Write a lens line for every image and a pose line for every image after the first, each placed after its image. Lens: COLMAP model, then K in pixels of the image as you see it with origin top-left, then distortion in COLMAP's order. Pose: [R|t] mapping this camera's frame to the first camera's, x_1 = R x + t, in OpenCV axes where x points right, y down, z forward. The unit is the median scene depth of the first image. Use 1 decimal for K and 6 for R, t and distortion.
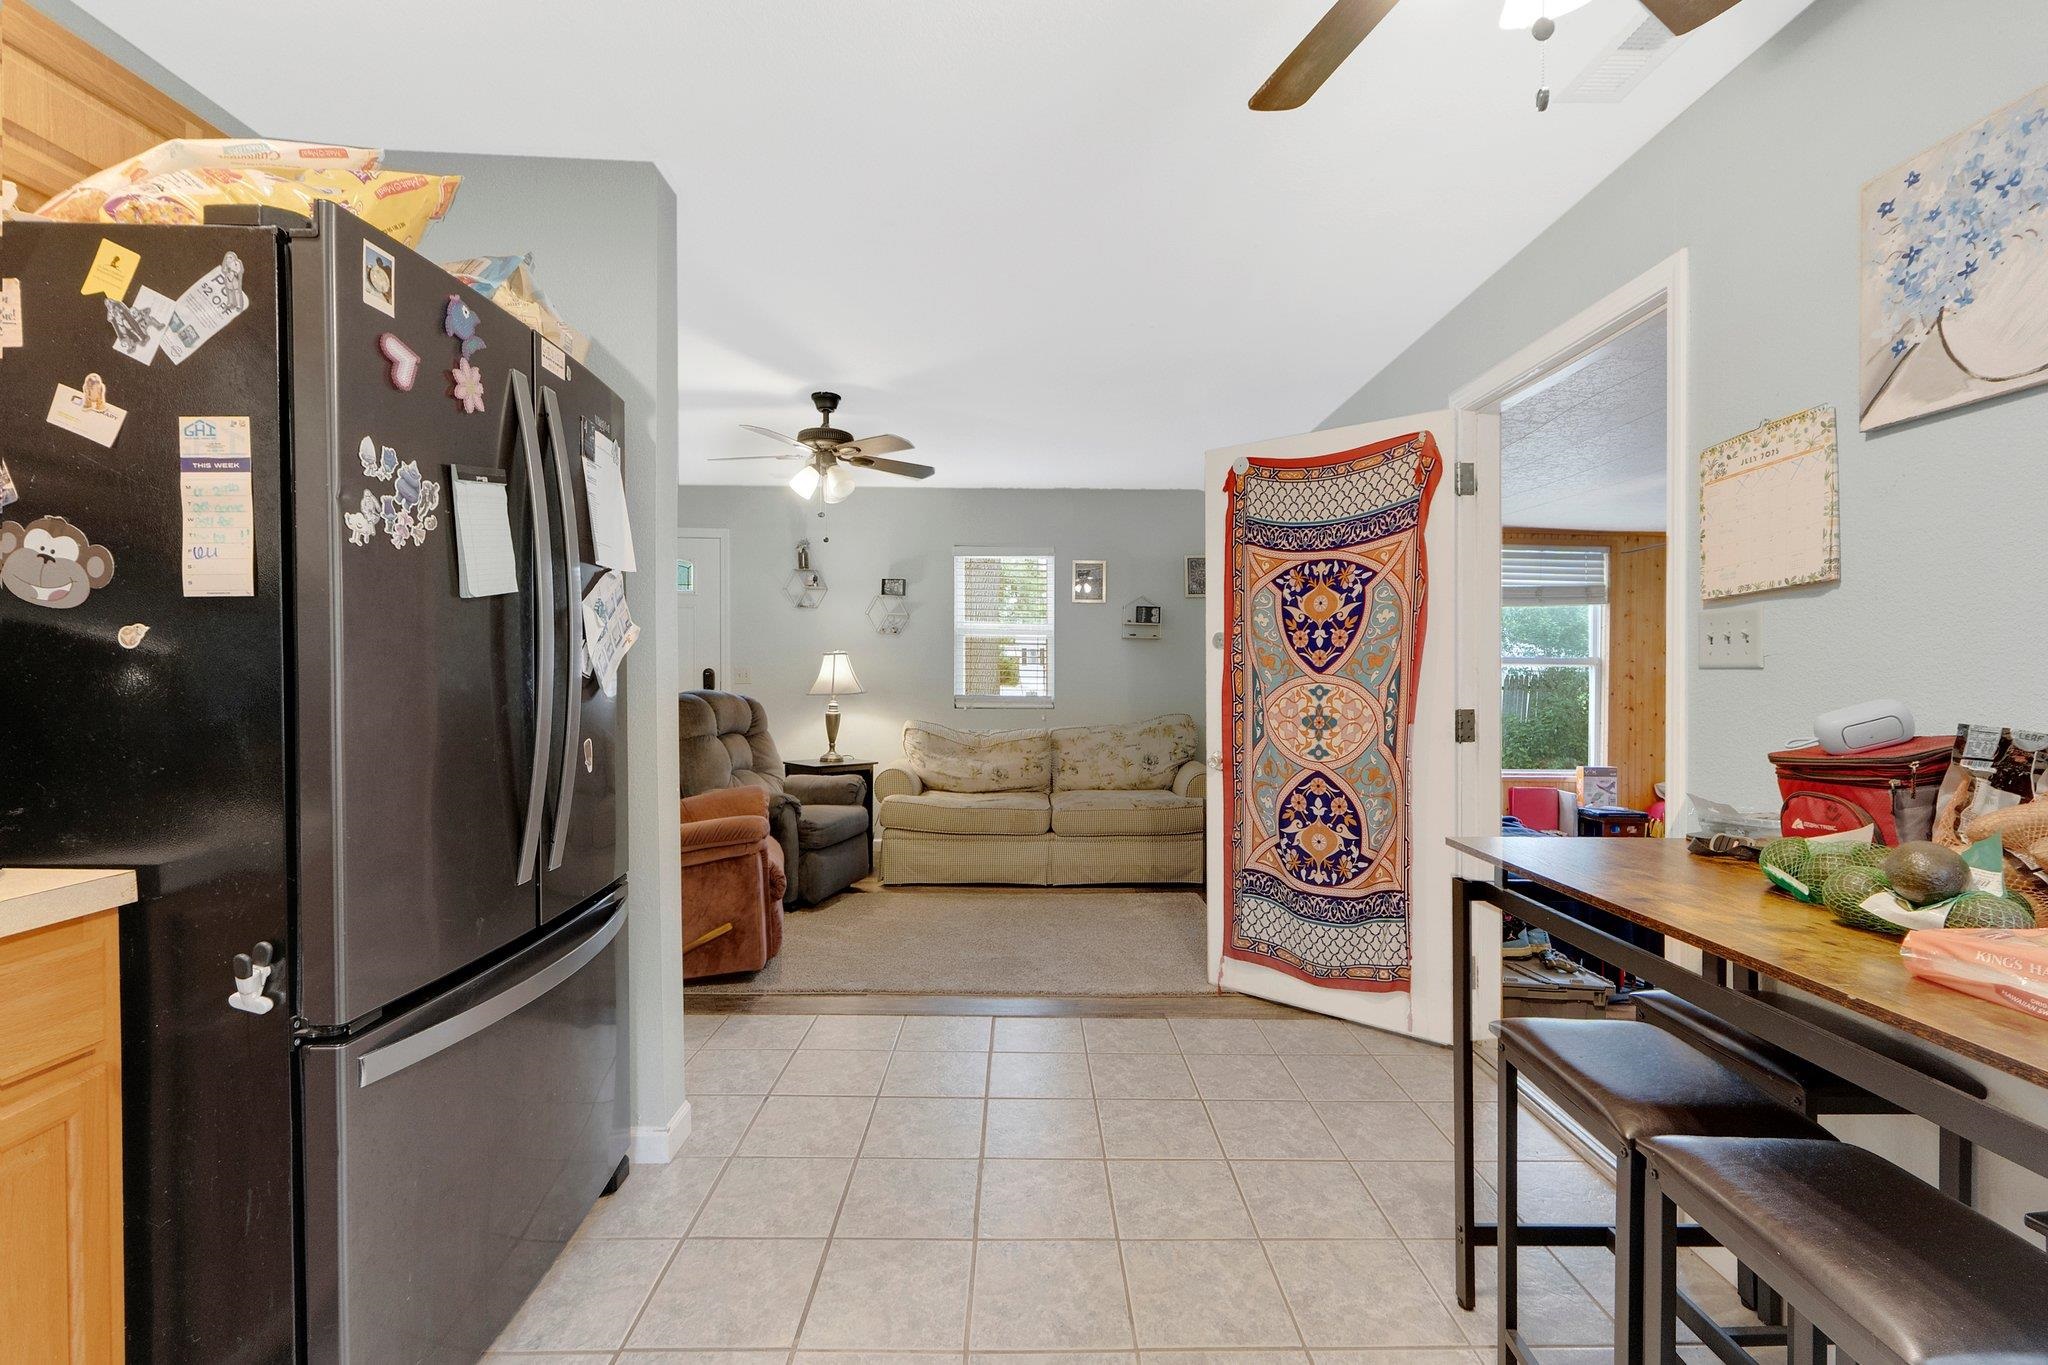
lens RADIAL K [[936.9, 0, 1051.0], [0, 936.9, 665.3], [0, 0, 1]] dist [0.007888, -0.000994]
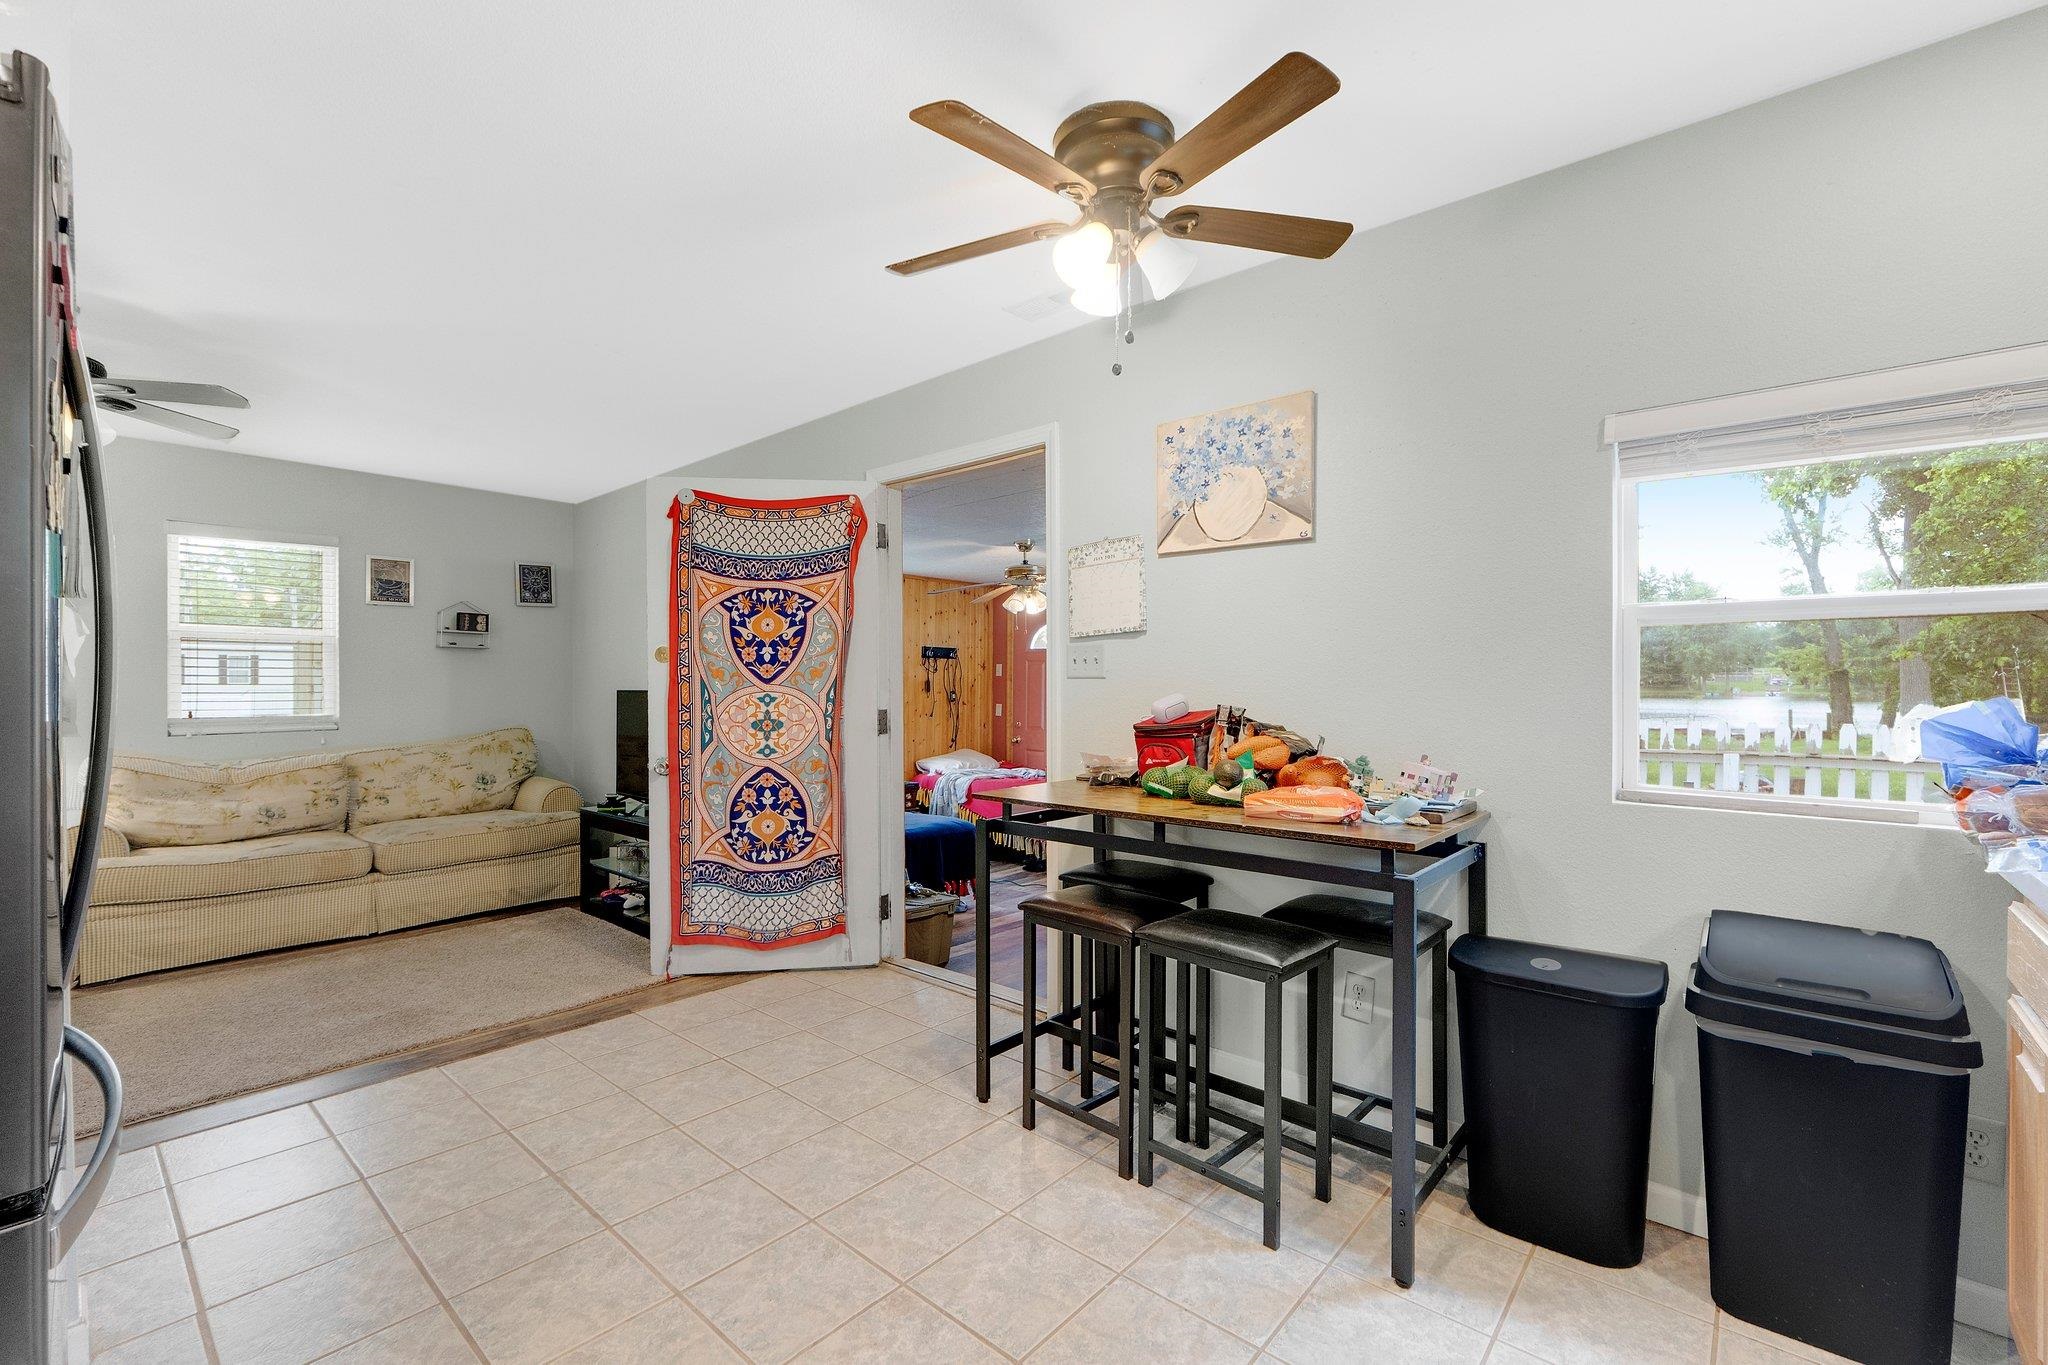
lens RADIAL K [[872.0, 0, 1072.1], [0, 872.0, 670.8], [0, 0, 1]] dist [0.001266, 0.000498]
pose [[0.668086, -0.002714, 0.744079, -0.275011], [0.005132, 0.999986, -0.000960, -0.005080], [-0.744066, 0.004460, 0.668091, -0.021924]]
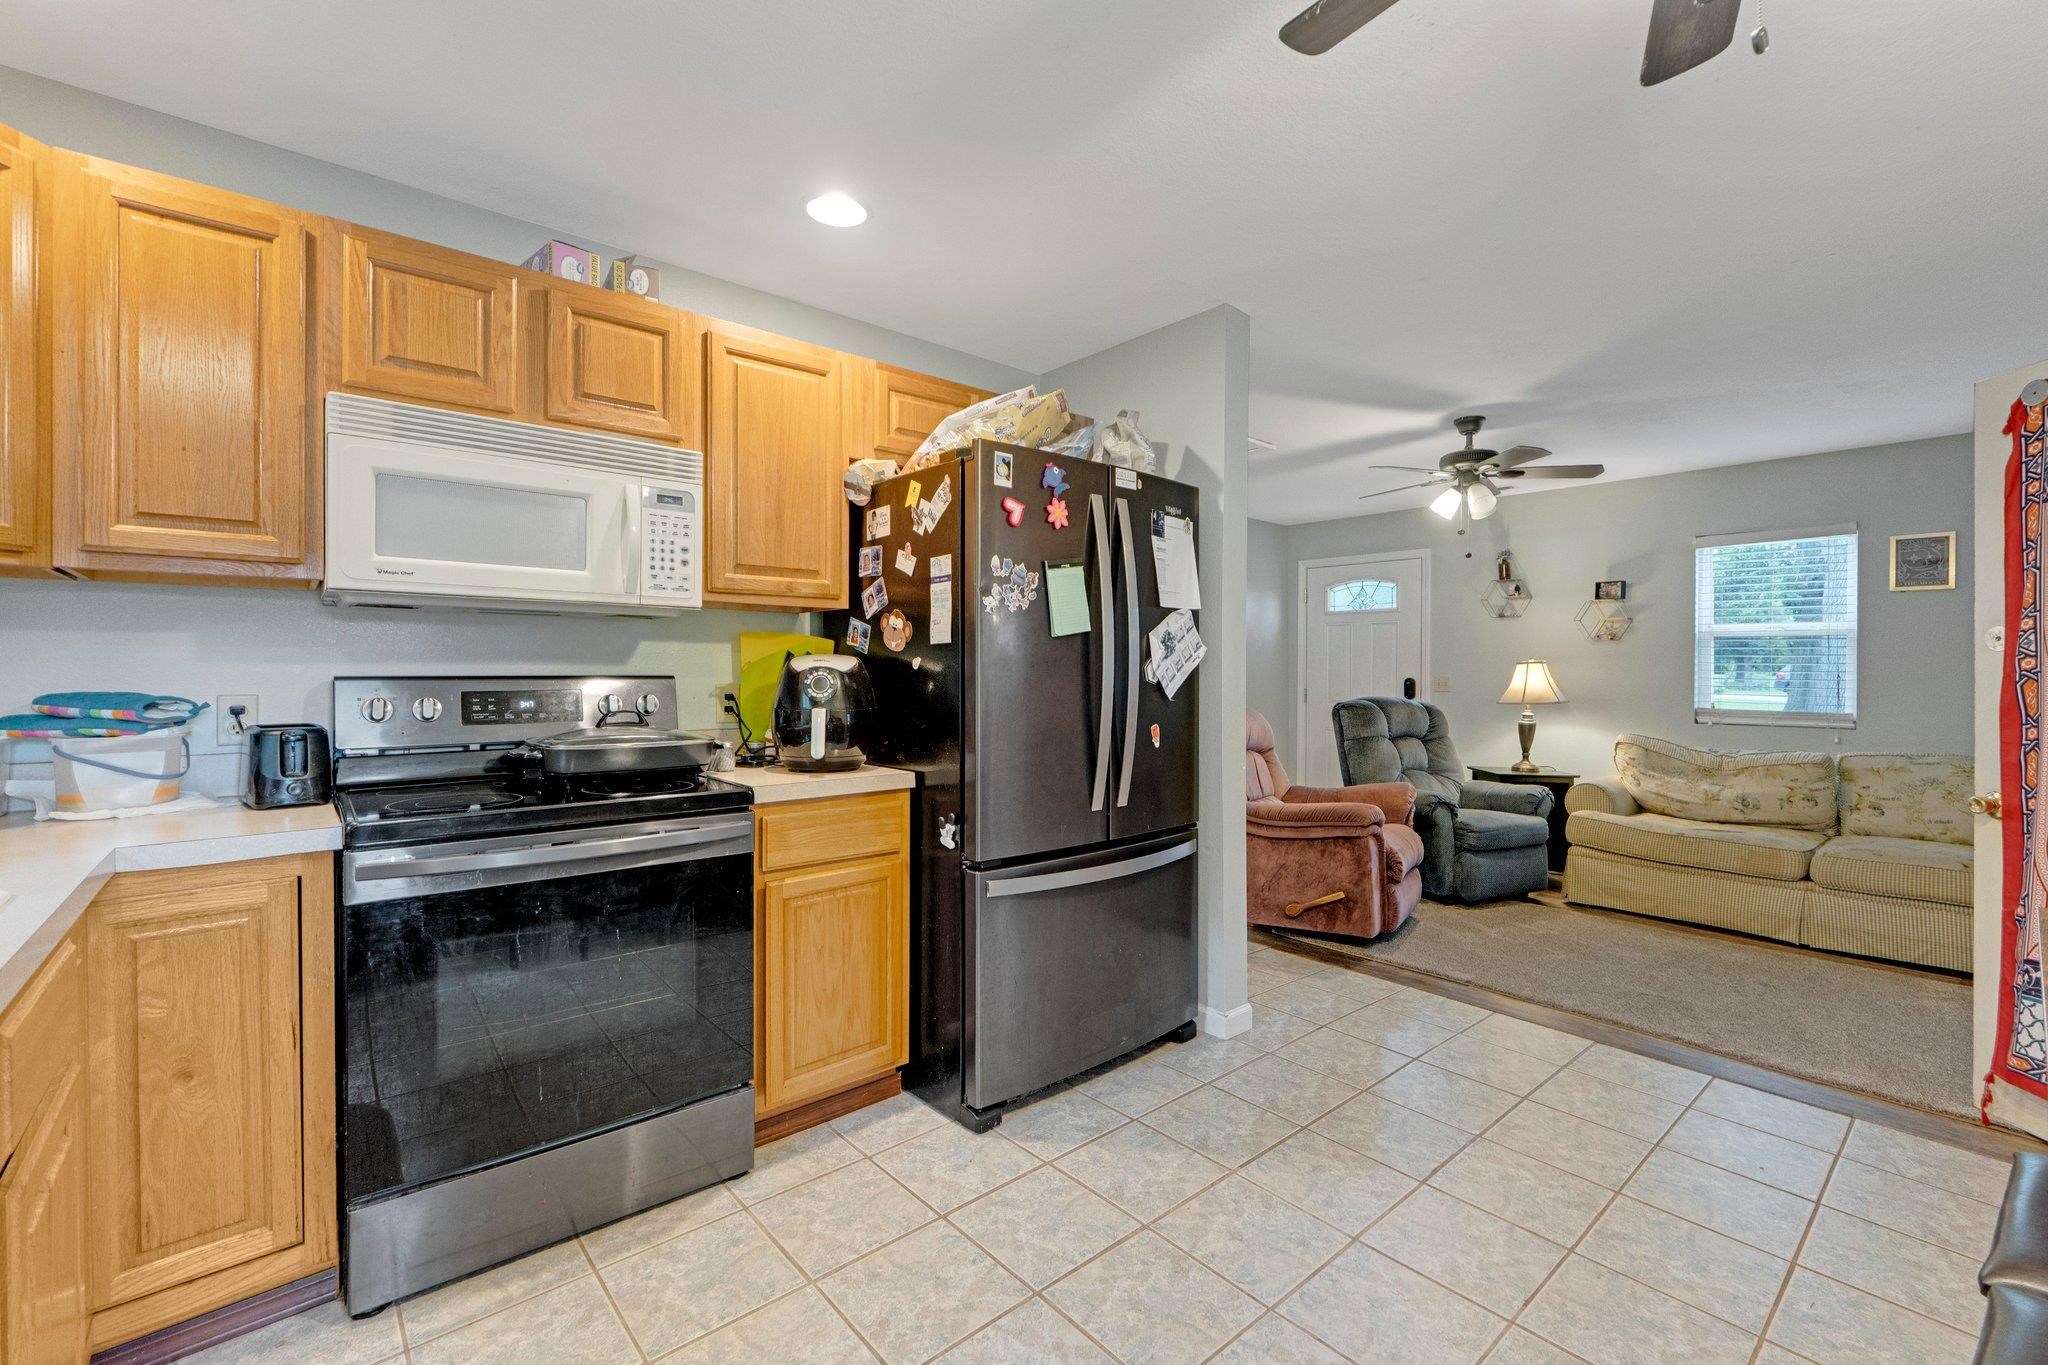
lens RADIAL K [[868.1, 0, 986.7], [0, 868.1, 674.8], [0, 0, 1]] dist [-0.001471, -0.000064]
pose [[0.614534, -0.000401, -0.788891, 0.252781], [0.001502, 0.999999, 0.000661, -0.001965], [0.788889, -0.001591, 0.614533, -0.032438]]
